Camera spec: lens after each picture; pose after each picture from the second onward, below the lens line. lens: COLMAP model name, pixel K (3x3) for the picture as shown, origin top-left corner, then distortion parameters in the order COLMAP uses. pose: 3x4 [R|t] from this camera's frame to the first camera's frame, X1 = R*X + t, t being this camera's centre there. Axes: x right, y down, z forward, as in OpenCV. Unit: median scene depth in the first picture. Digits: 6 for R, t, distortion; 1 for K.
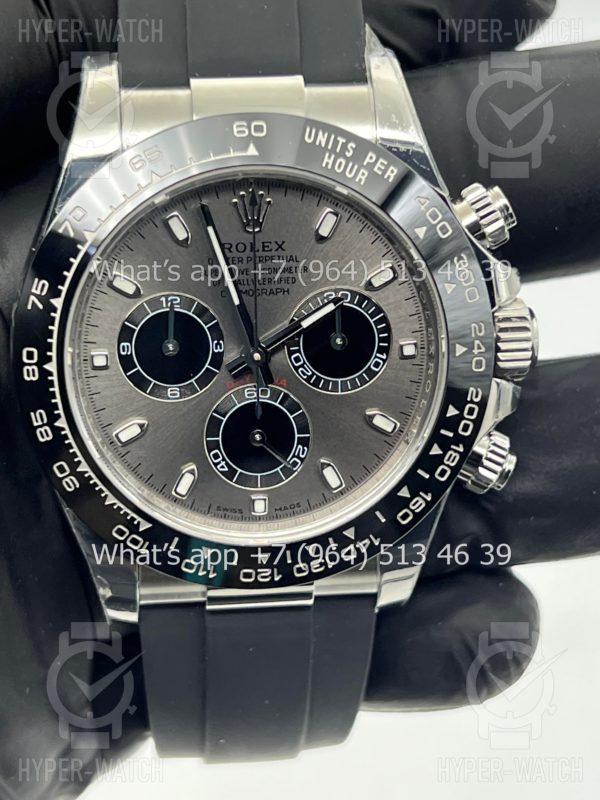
lens RADIAL K [[1878.7, 0, 293.5], [0, 1878.7, 401.6], [0, 0, 1]] dist [0.379195, -0.796889]
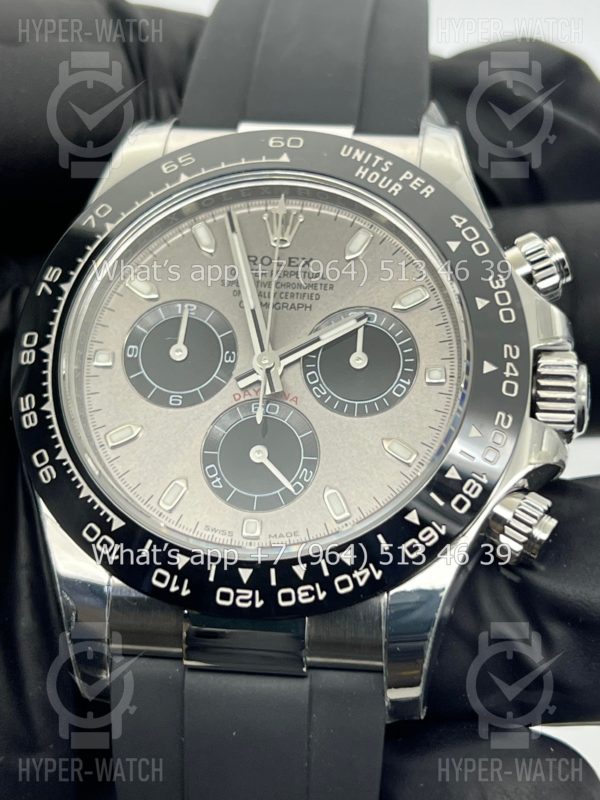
lens RADIAL K [[1878.7, 0, 293.5], [0, 1878.7, 401.6], [0, 0, 1]] dist [0.379195, -0.796889]
pose [[0.973145, 0.035241, -0.227481, 0.203360], [-0.141799, 0.870233, -0.471791, 0.424805], [0.181335, 0.491378, 0.851860, 0.223705]]
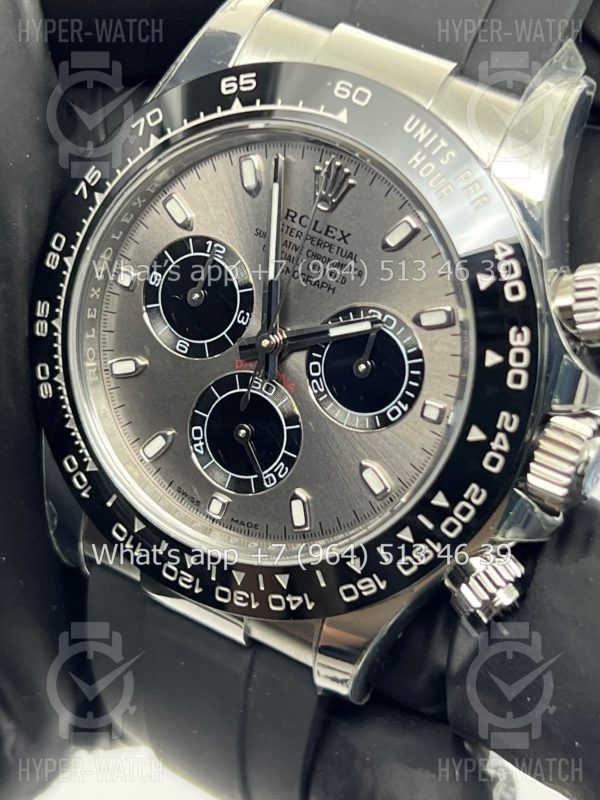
lens RADIAL K [[1878.7, 0, 293.5], [0, 1878.7, 401.6], [0, 0, 1]] dist [0.379195, -0.796889]
pose [[0.802769, 0.402276, -0.440154, 0.378806], [-0.421656, 0.904899, 0.057994, -0.054585], [0.421625, 0.139038, 0.896047, 0.233161]]
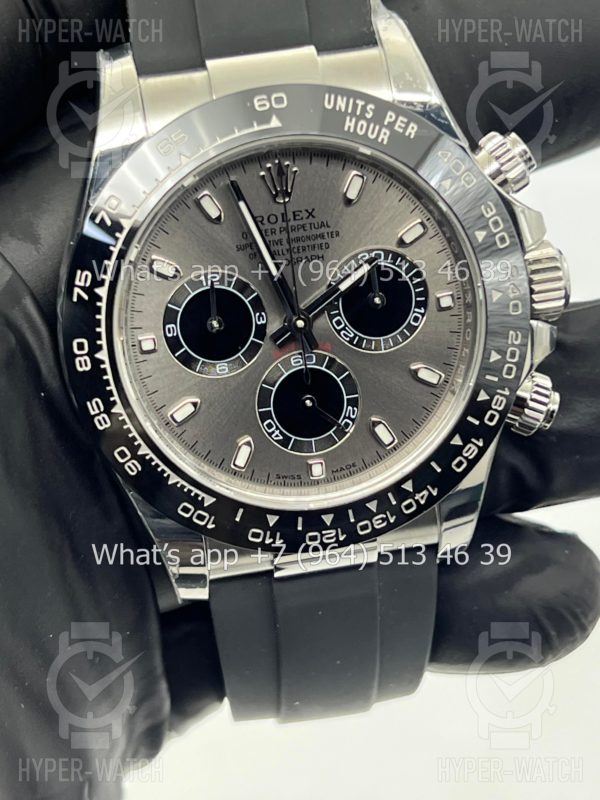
lens RADIAL K [[1878.7, 0, 293.5], [0, 1878.7, 401.6], [0, 0, 1]] dist [0.379195, -0.796889]
pose [[0.993560, -0.110921, 0.023116, -0.050919], [0.111003, 0.993817, -0.002283, 0.019875], [-0.022720, 0.004834, 0.999730, -0.020363]]
